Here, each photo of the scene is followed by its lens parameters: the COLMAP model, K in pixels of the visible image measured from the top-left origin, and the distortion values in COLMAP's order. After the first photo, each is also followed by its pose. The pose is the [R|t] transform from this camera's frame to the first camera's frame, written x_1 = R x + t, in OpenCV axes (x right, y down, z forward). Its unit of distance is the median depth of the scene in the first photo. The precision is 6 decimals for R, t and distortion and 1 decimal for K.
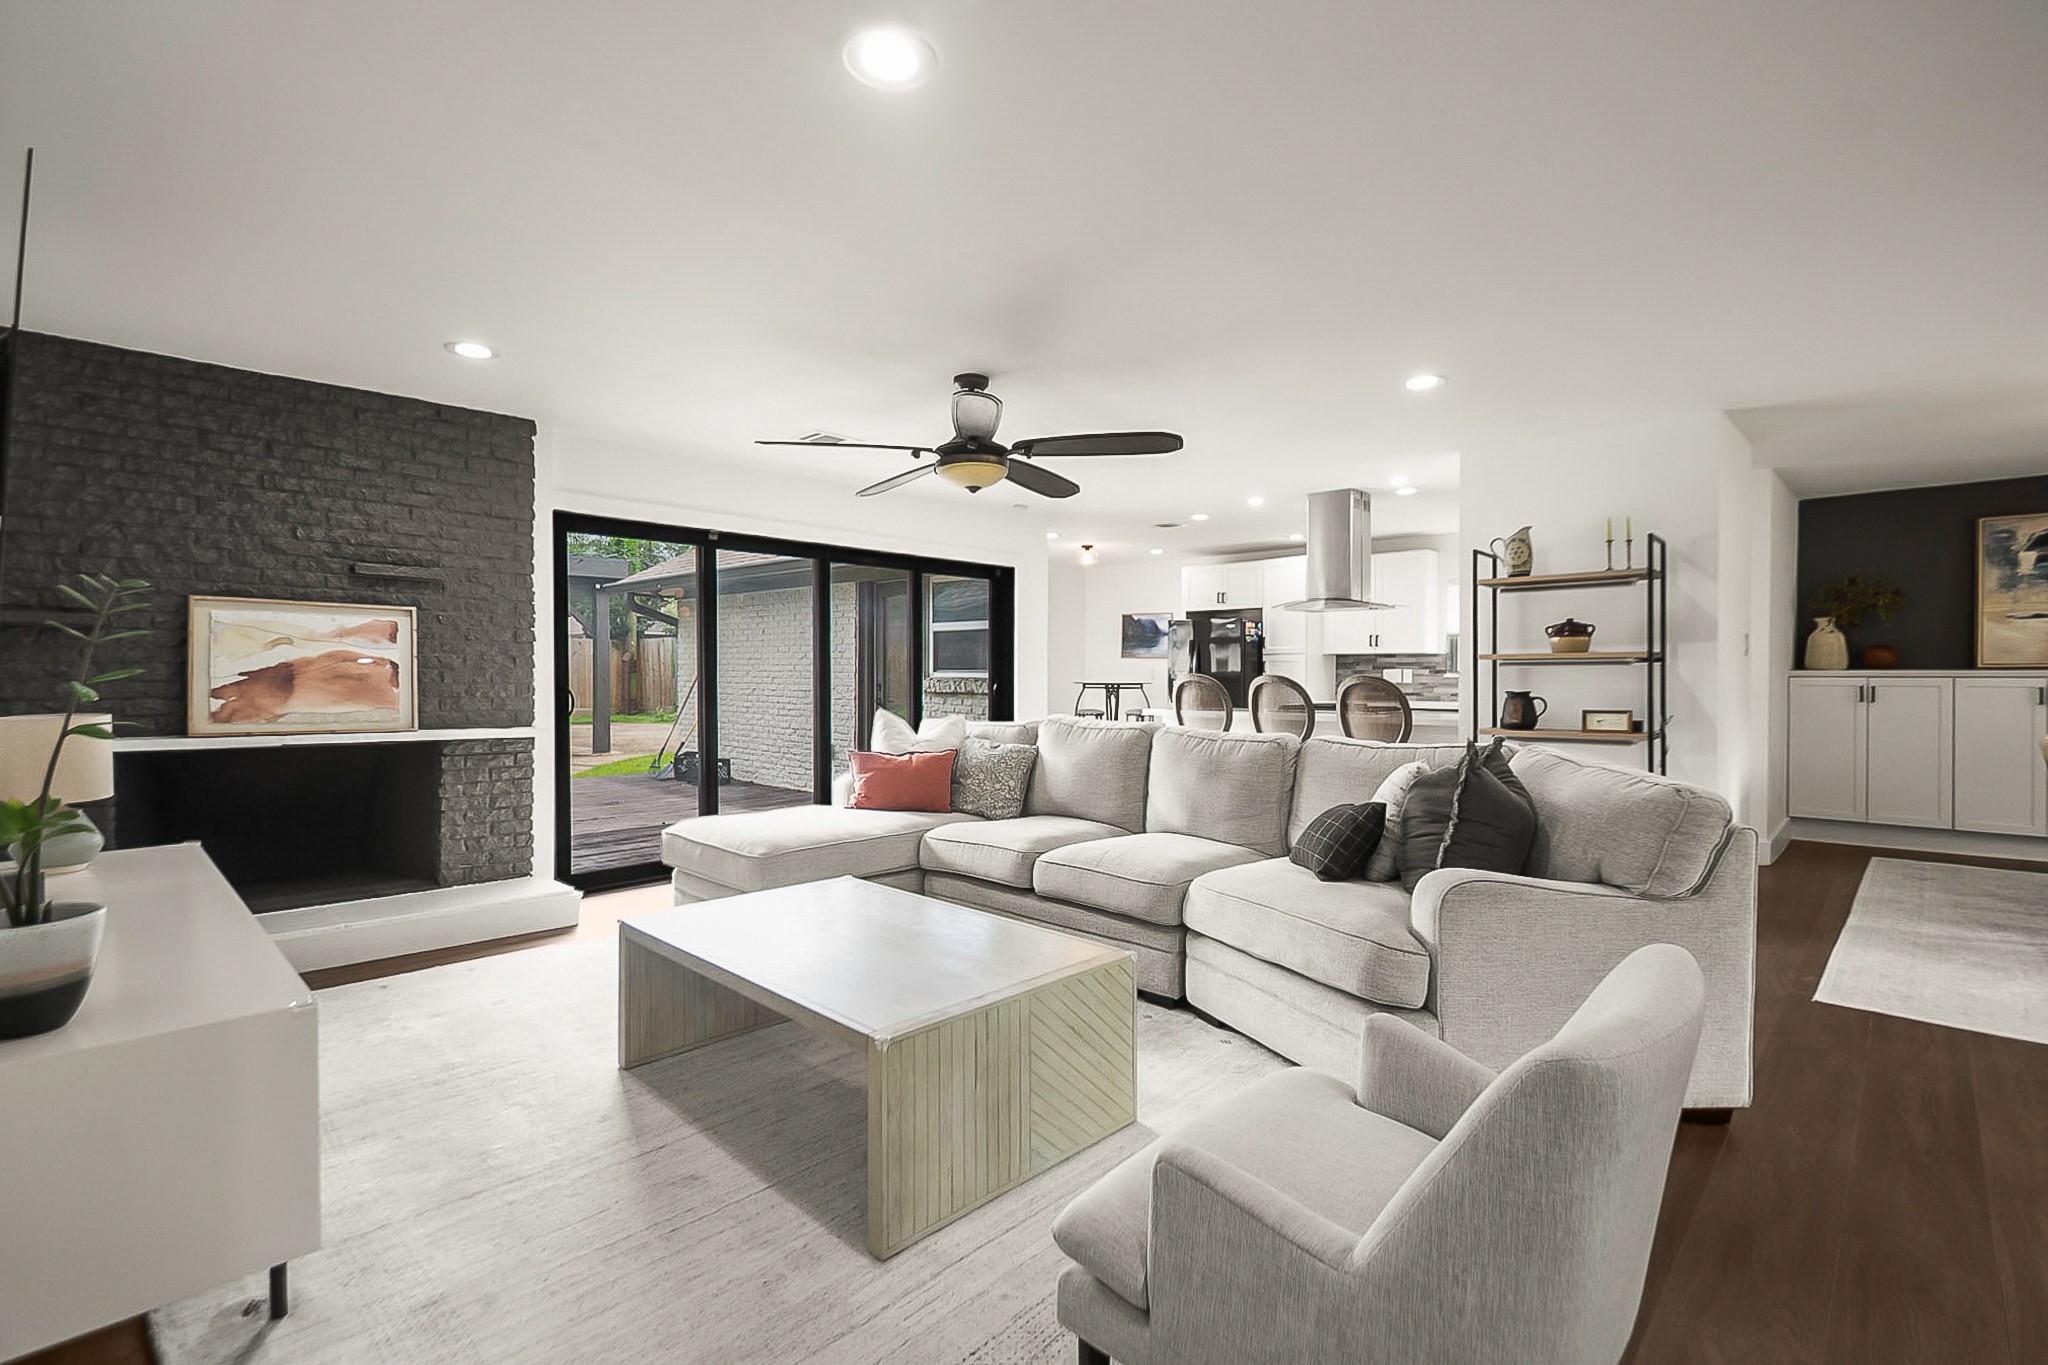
lens RADIAL K [[916.6, 0, 1018.5], [0, 916.6, 676.6], [0, 0, 1]] dist [0.024033, -0.017632]
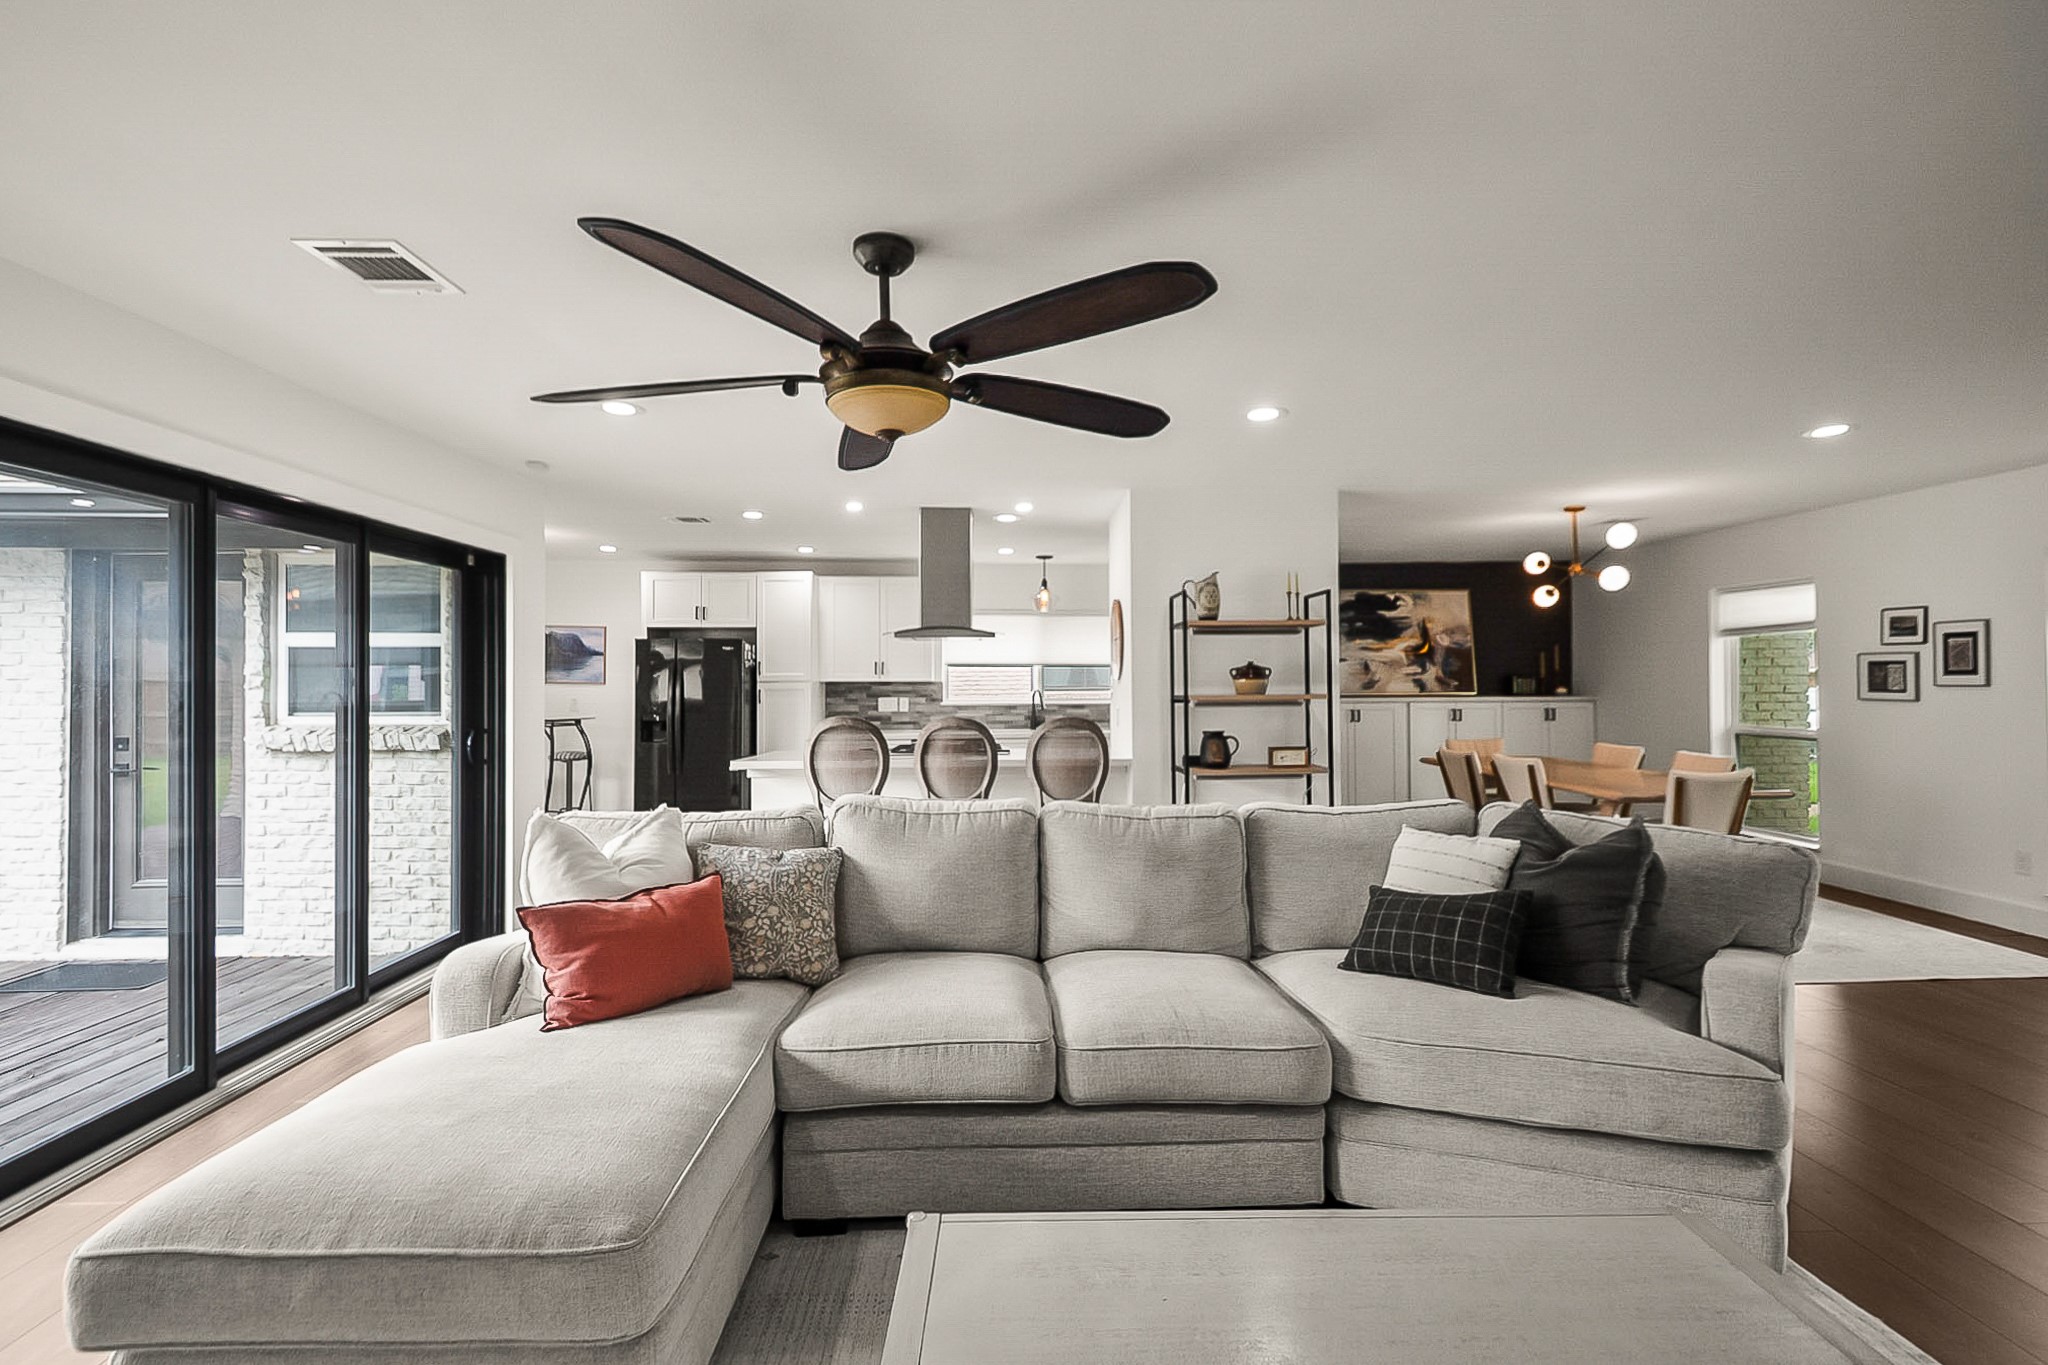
lens RADIAL K [[916.6, 0, 1018.5], [0, 916.6, 676.6], [0, 0, 1]] dist [0.024033, -0.017632]
pose [[0.693586, 0.001658, 0.720372, -0.265037], [0.007516, 0.999926, -0.009538, -0.028128], [-0.720335, 0.012029, 0.693522, 0.338410]]
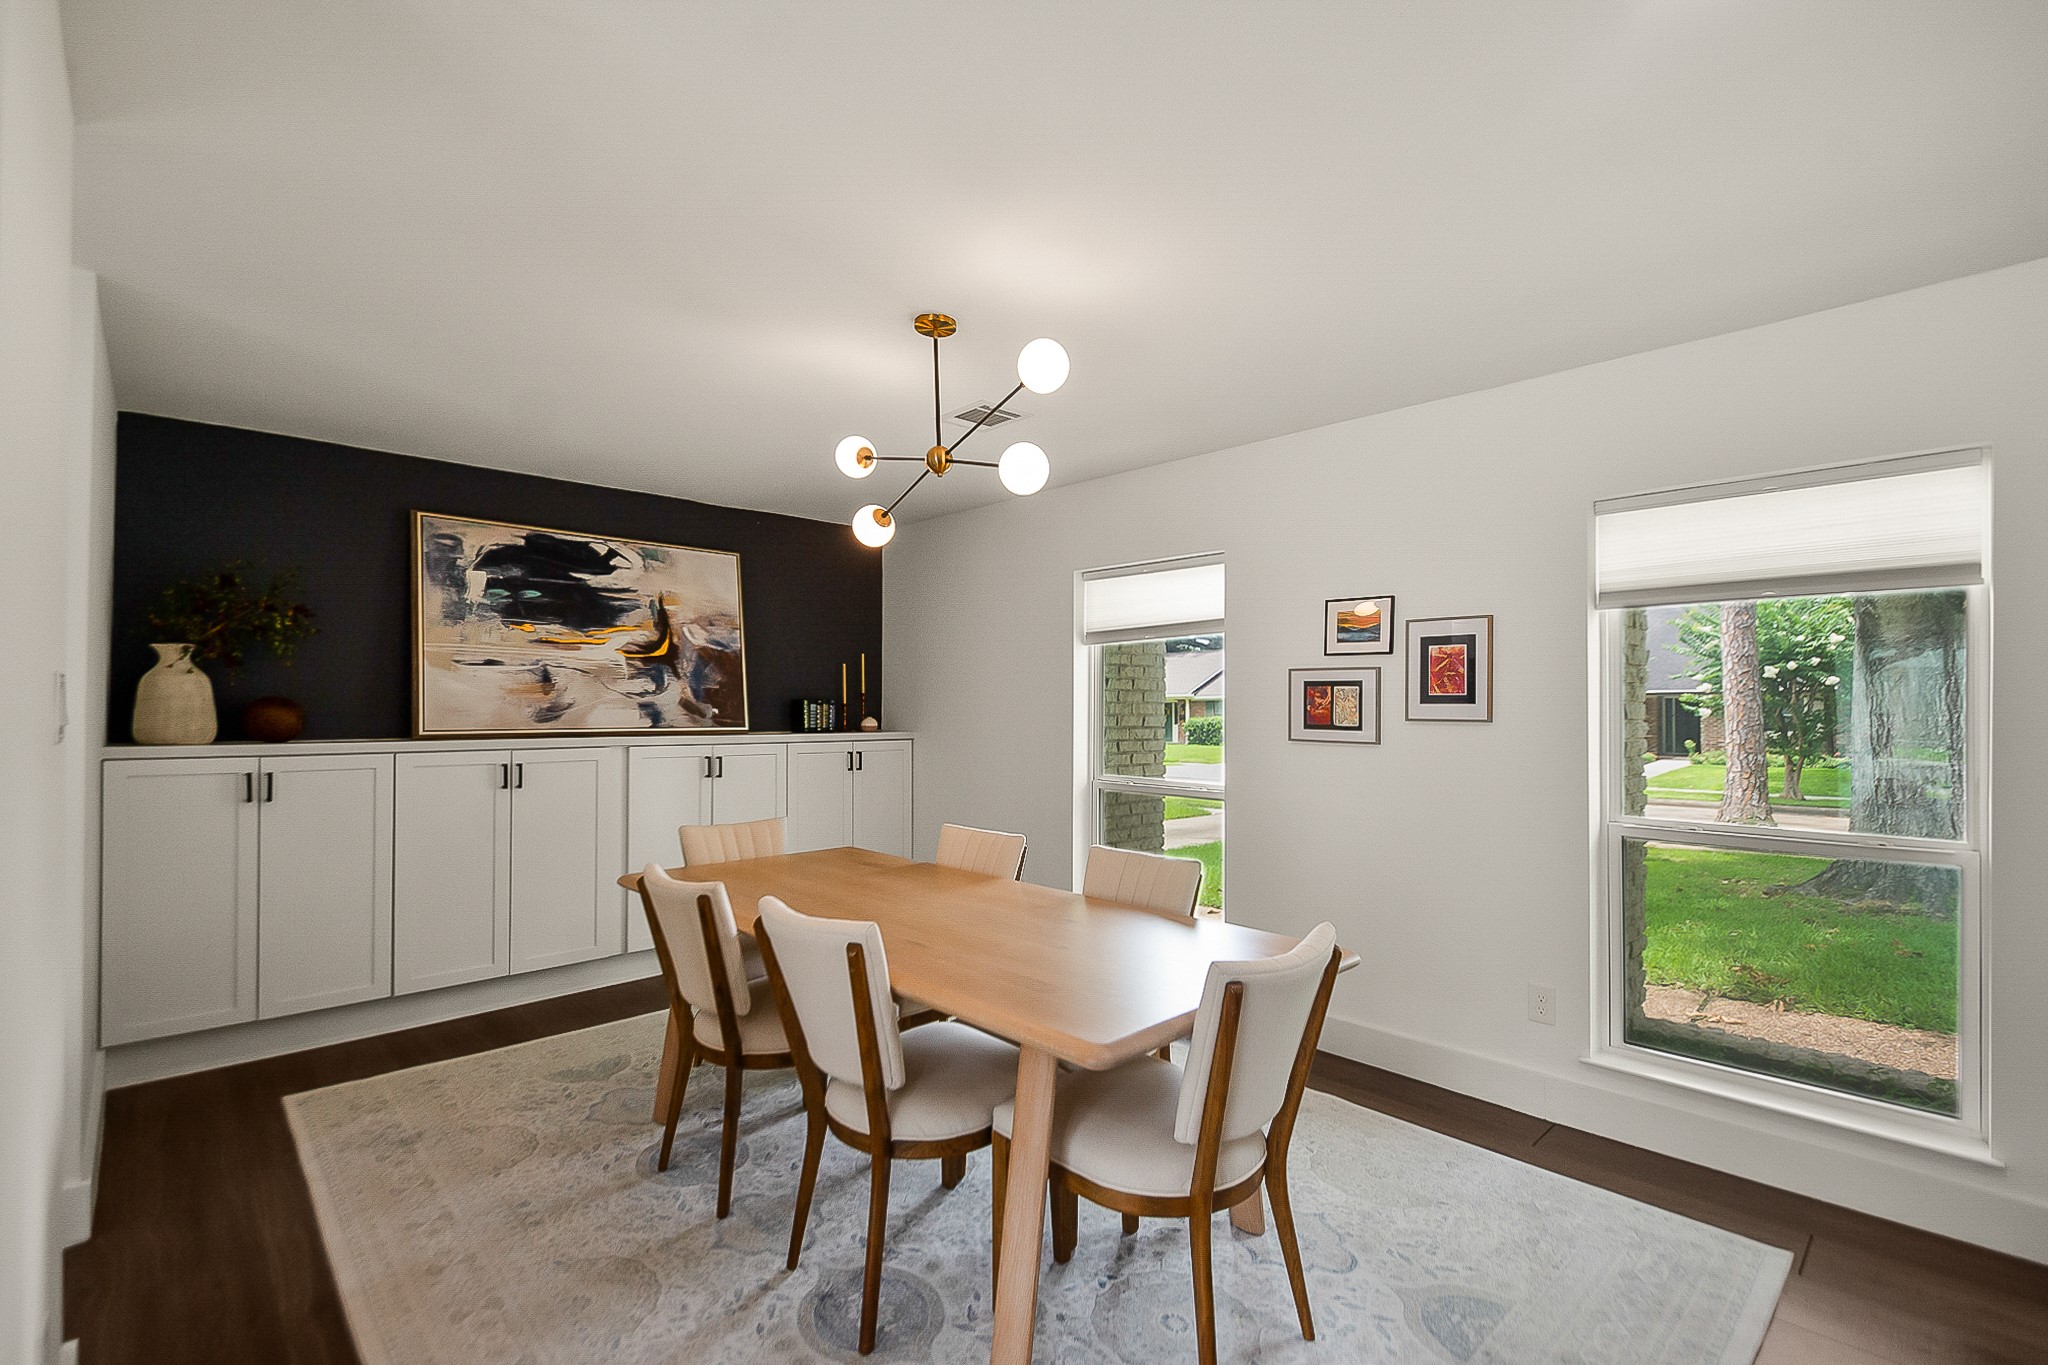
lens RADIAL K [[908.6, 0, 1021.1], [0, 908.6, 711.9], [0, 0, 1]] dist [0.009754, -0.000947]
pose [[0.033248, -0.002525, 0.999444, 0.388763], [-0.000035, 0.999997, 0.002527, -0.027702], [-0.999447, -0.000119, 0.033247, 0.527247]]
